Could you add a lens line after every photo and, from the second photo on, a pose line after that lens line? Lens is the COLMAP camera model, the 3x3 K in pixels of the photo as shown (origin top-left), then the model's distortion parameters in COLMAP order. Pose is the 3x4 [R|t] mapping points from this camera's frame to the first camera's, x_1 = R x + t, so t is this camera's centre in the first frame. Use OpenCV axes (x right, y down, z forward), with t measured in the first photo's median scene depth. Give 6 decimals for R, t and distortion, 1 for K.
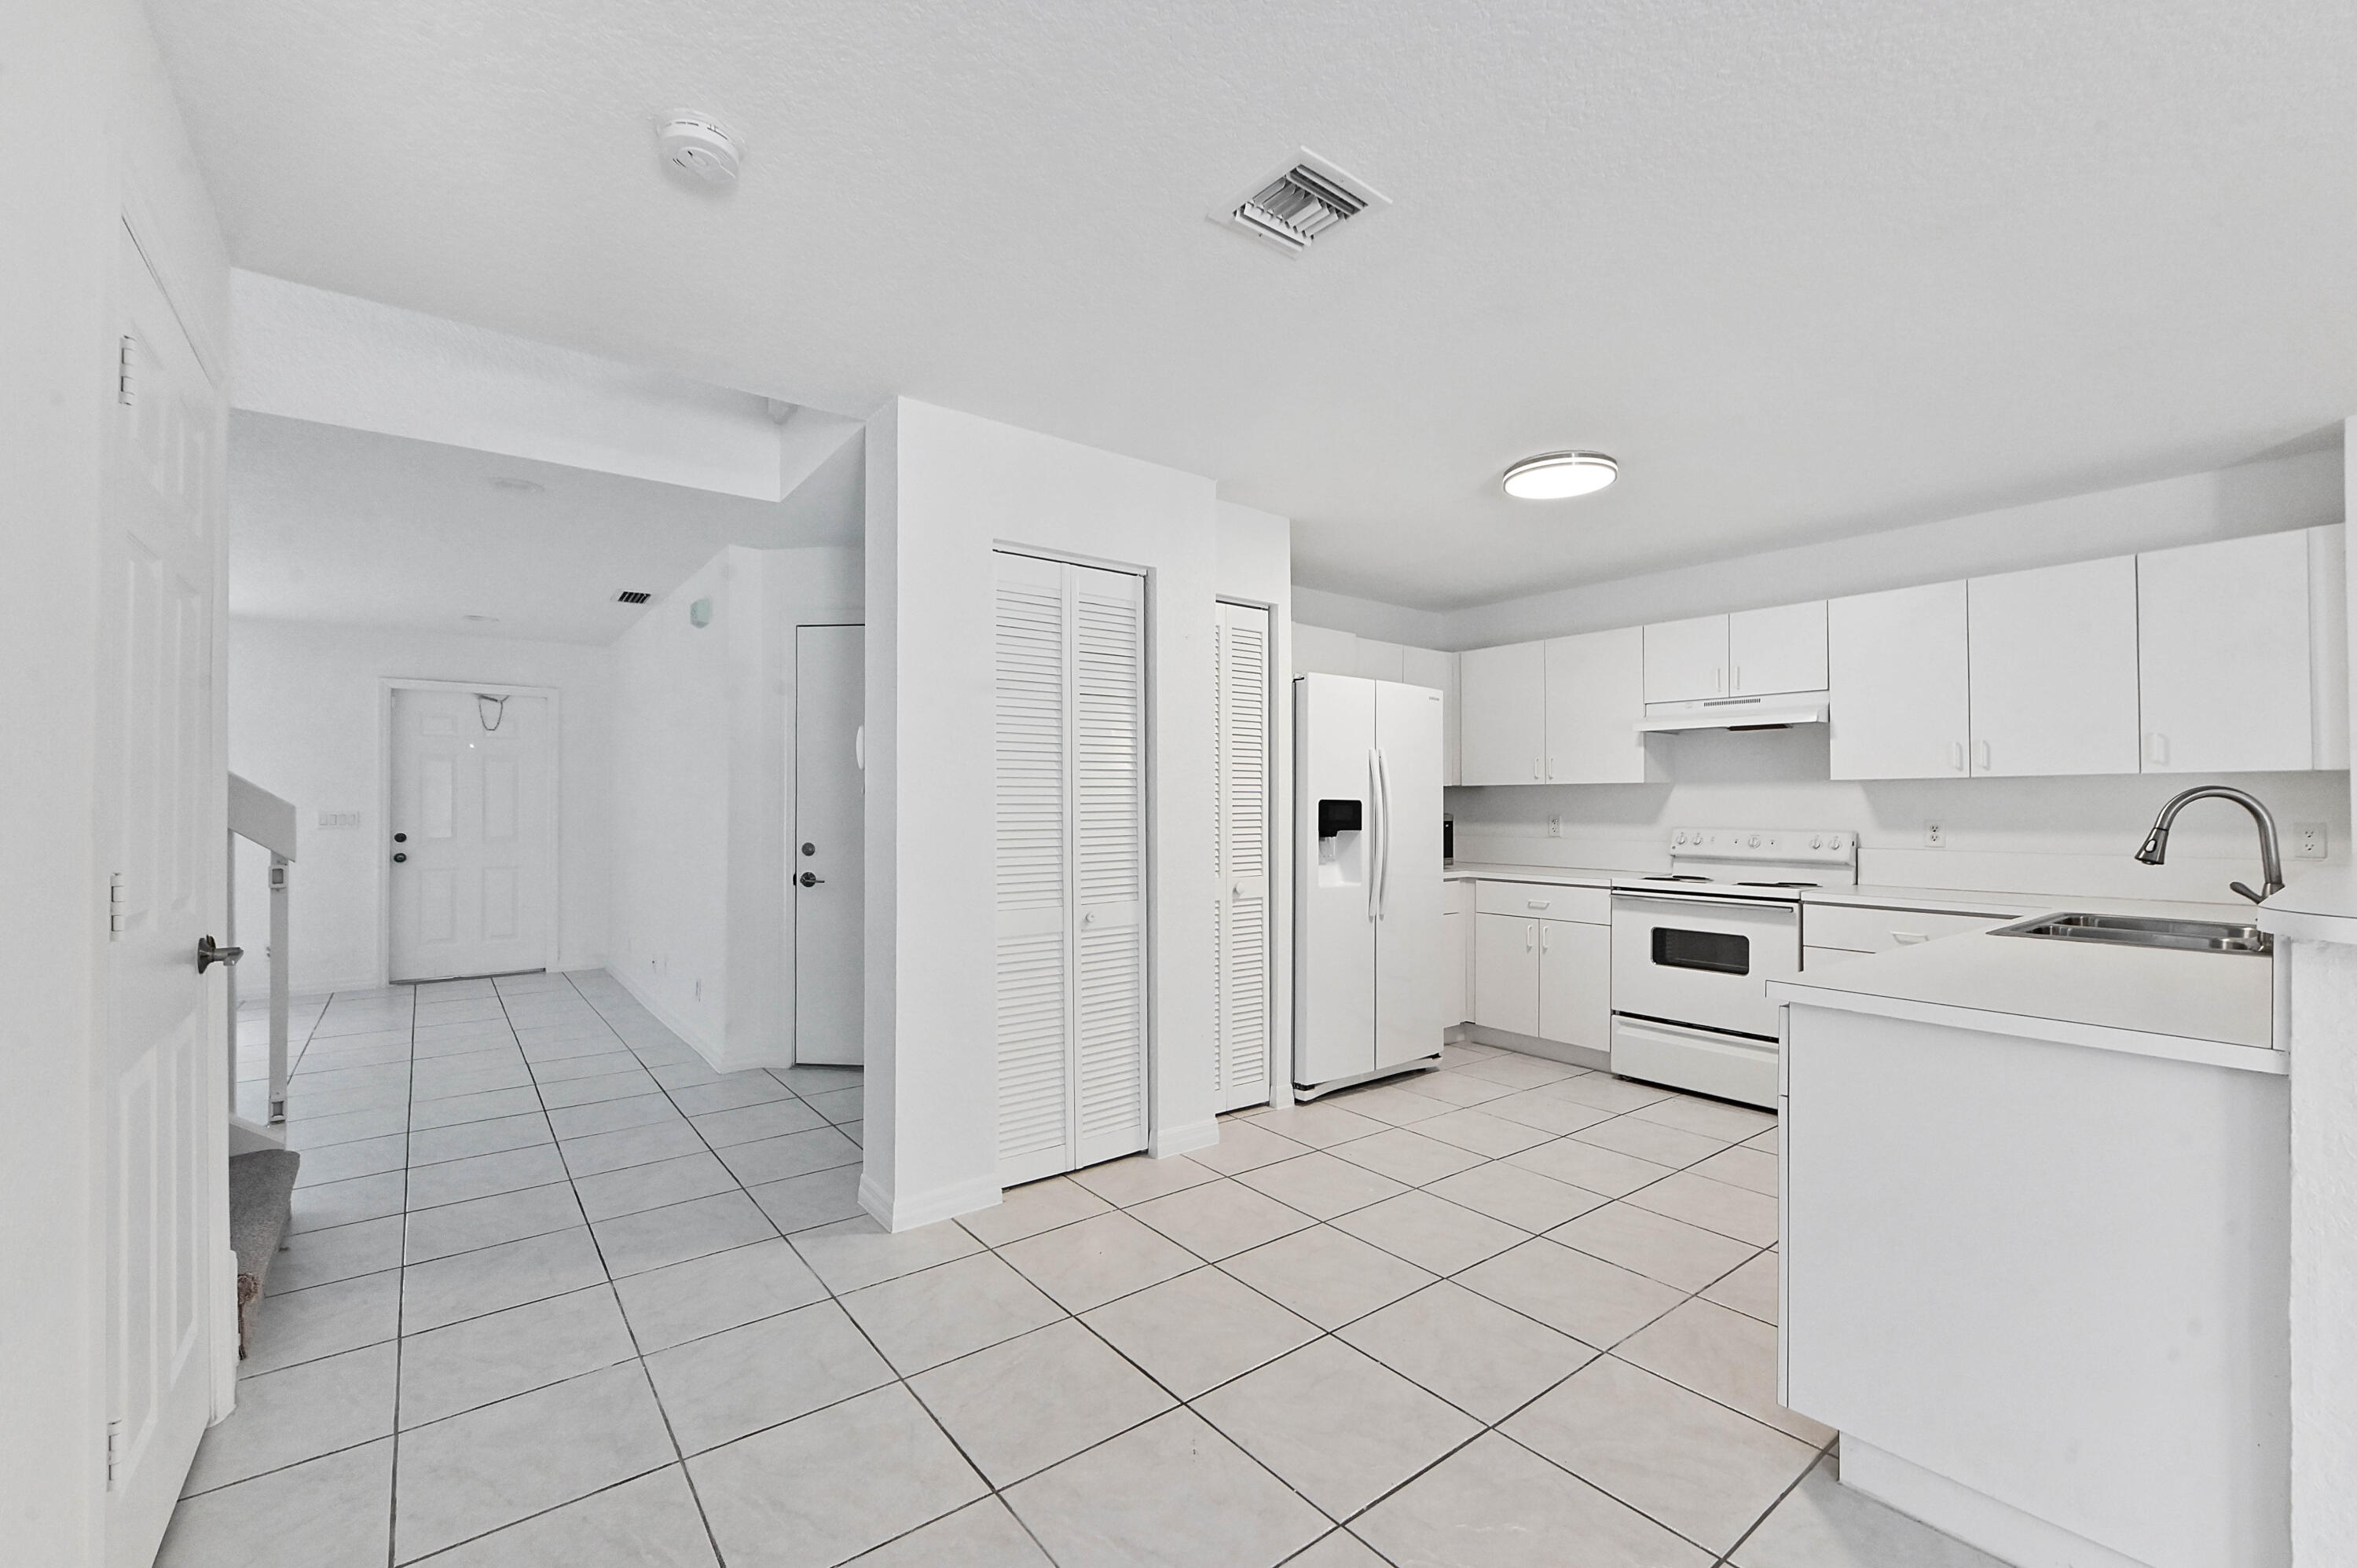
lens RADIAL K [[917.2, 0, 1210.3], [0, 917.2, 780.4], [0, 0, 1]] dist [-0.000674, -0.000087]
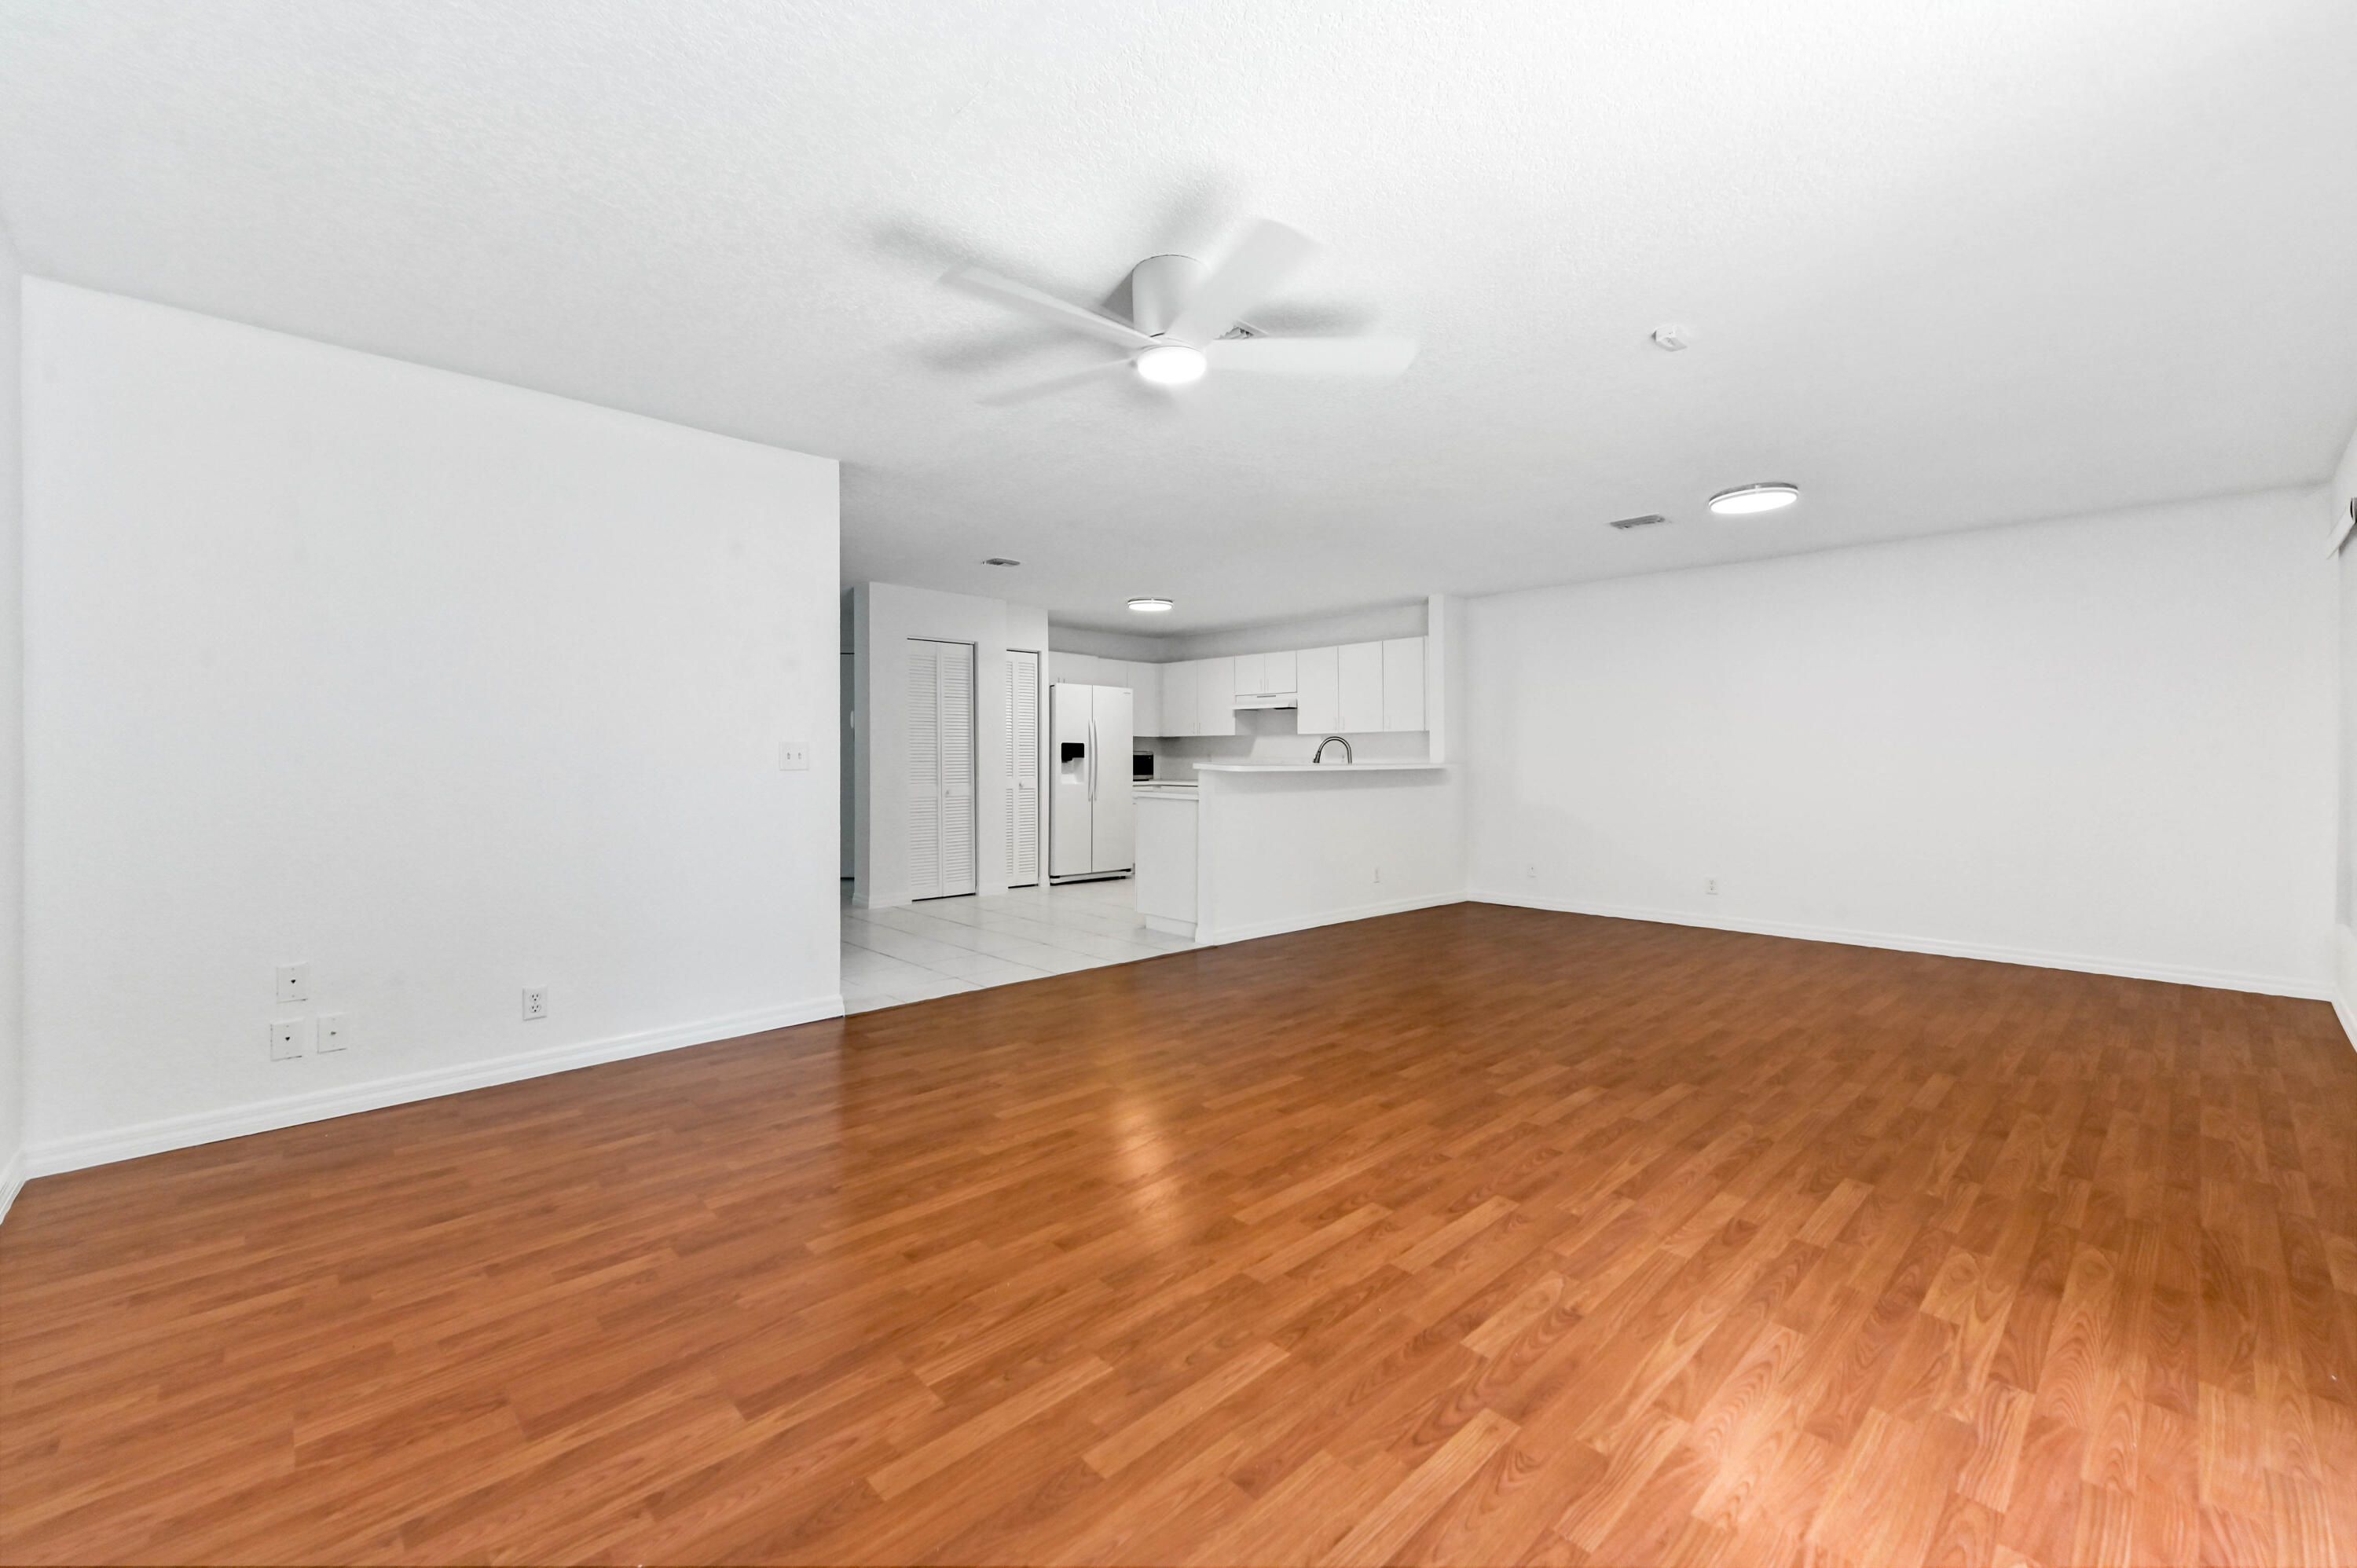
lens RADIAL K [[973.7, 0, 1182.5], [0, 973.7, 754.6], [0, 0, 1]] dist [0.000509, 0.000151]
pose [[0.998595, 0.001340, 0.052976, 0.280633], [-0.002415, 0.999792, 0.020240, 0.001764], [-0.052938, -0.020340, 0.998391, -1.278586]]
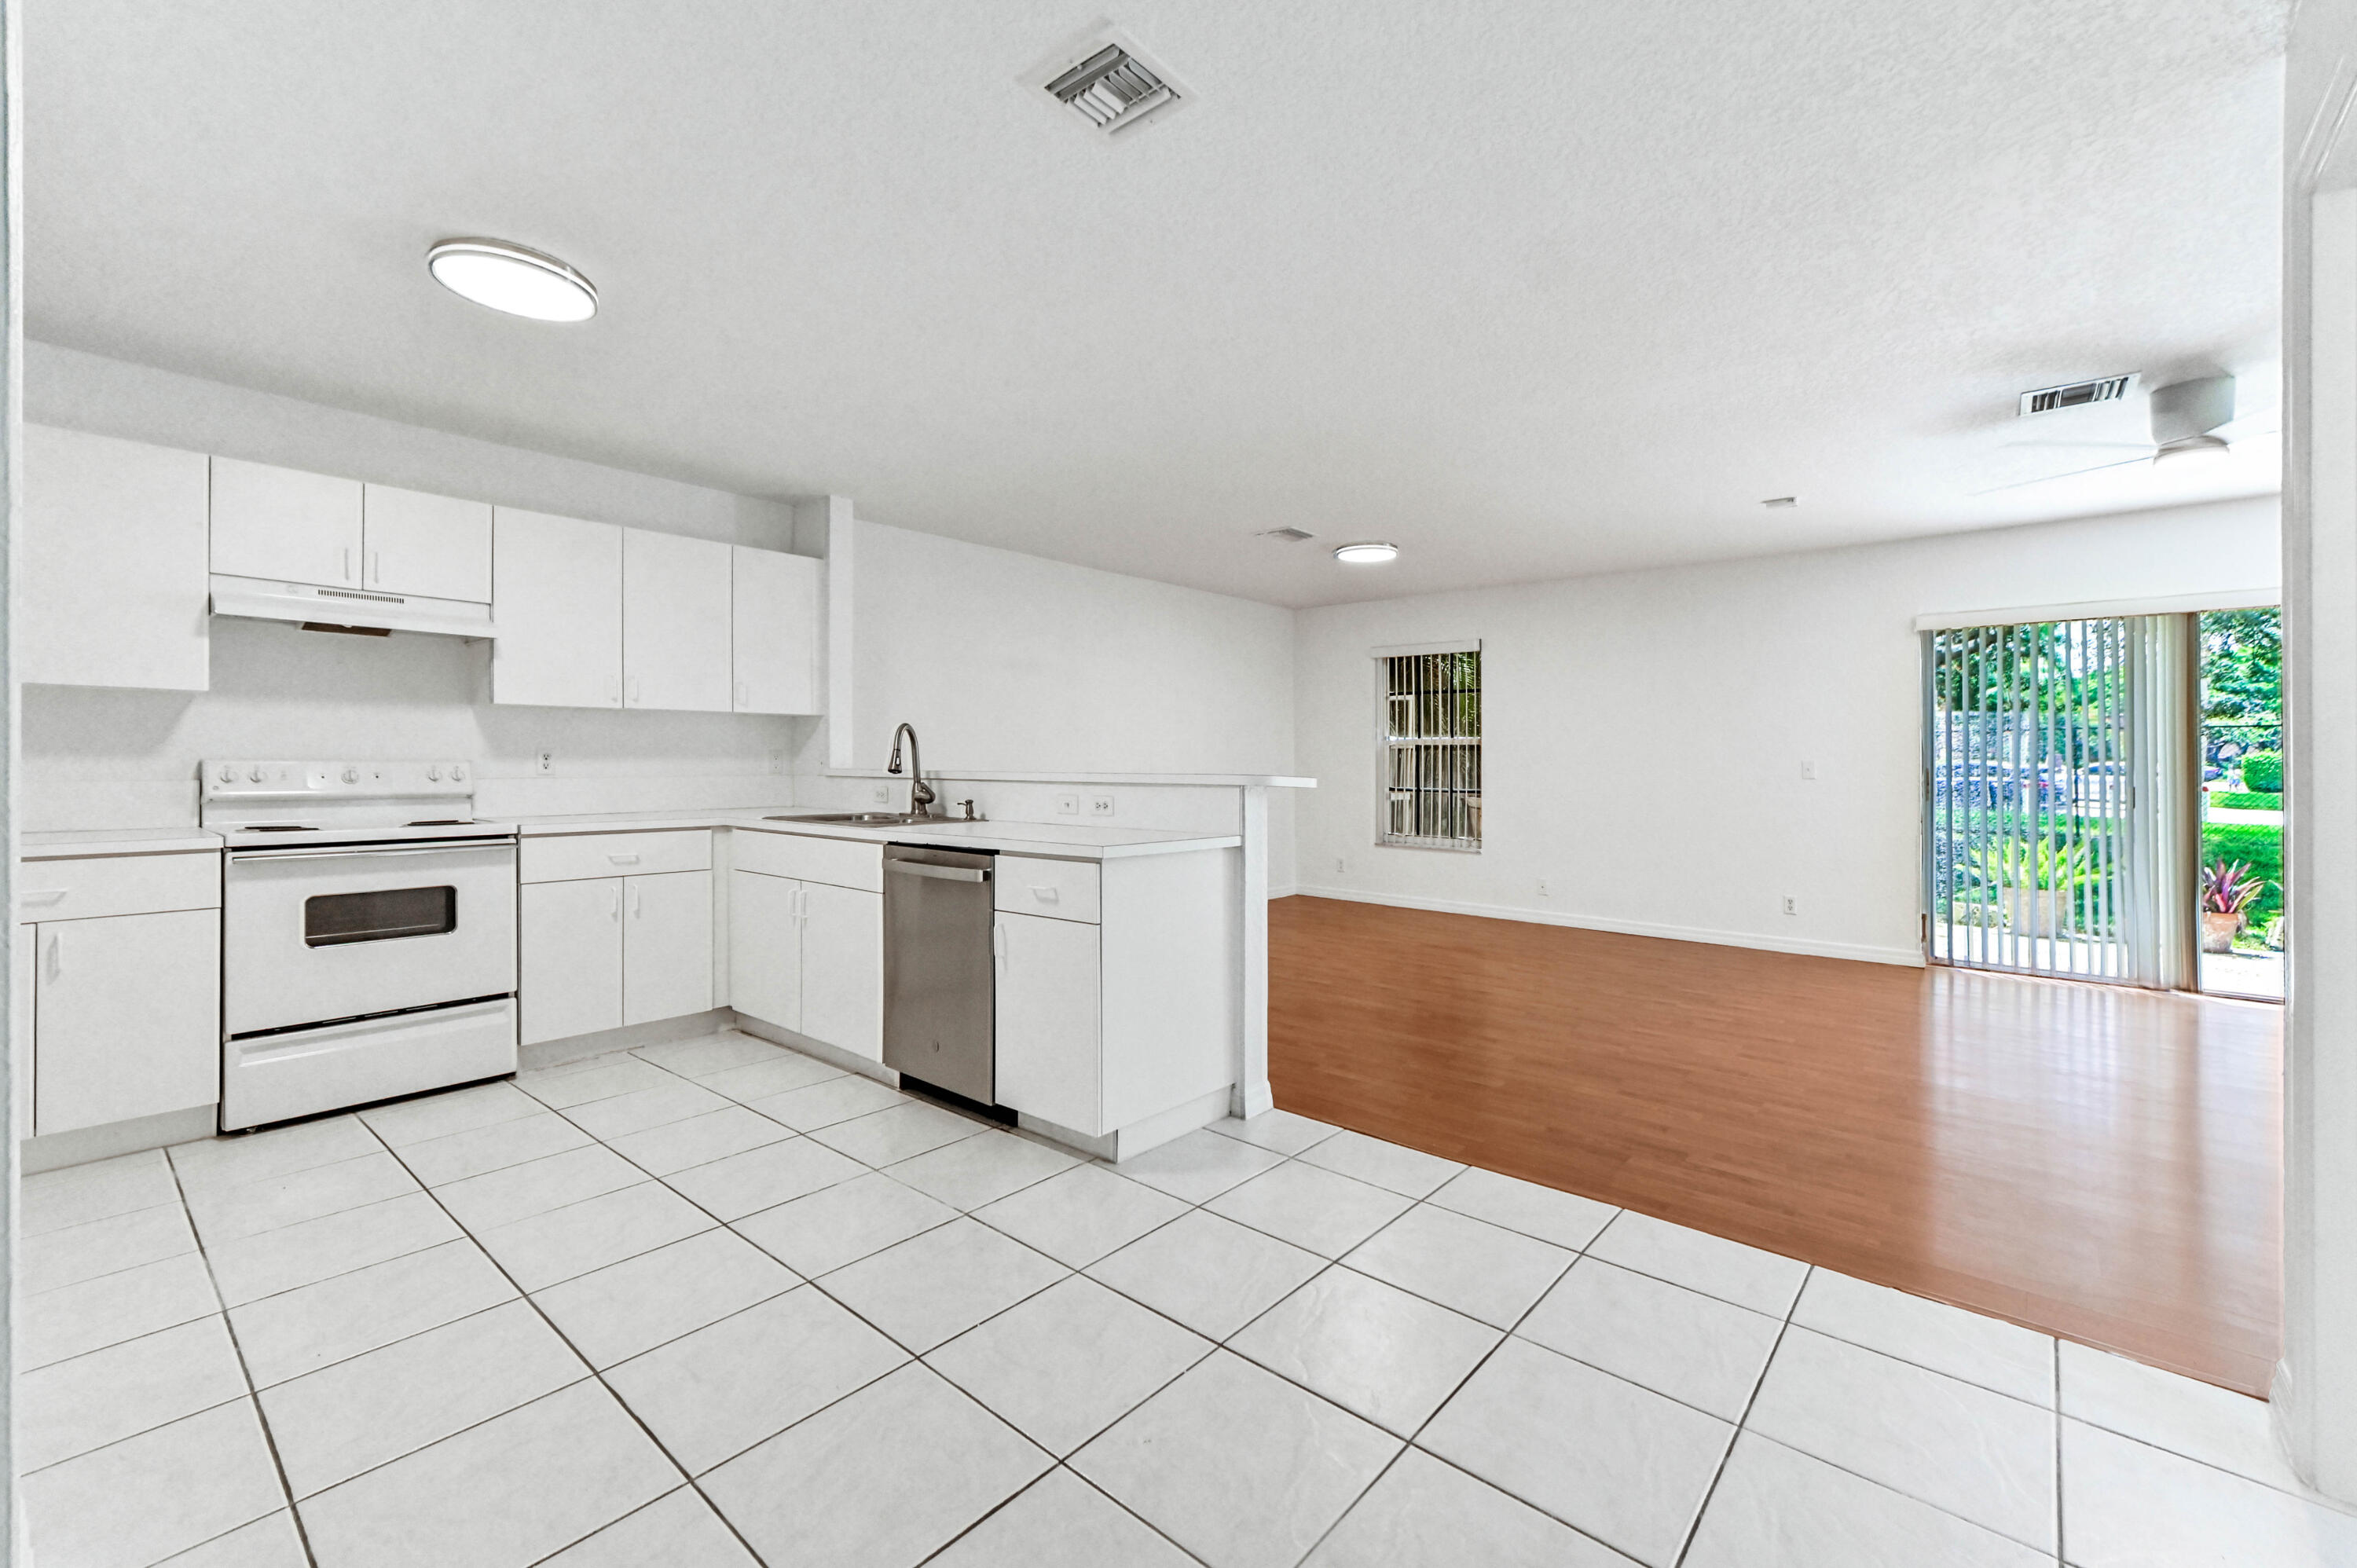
lens RADIAL K [[973.7, 0, 1182.5], [0, 973.7, 754.6], [0, 0, 1]] dist [0.000509, 0.000151]
pose [[-0.156966, 0.004156, 0.987595, -0.374046], [-0.032827, 0.999417, -0.009423, 0.036457], [-0.987058, -0.033899, -0.156738, 0.466426]]
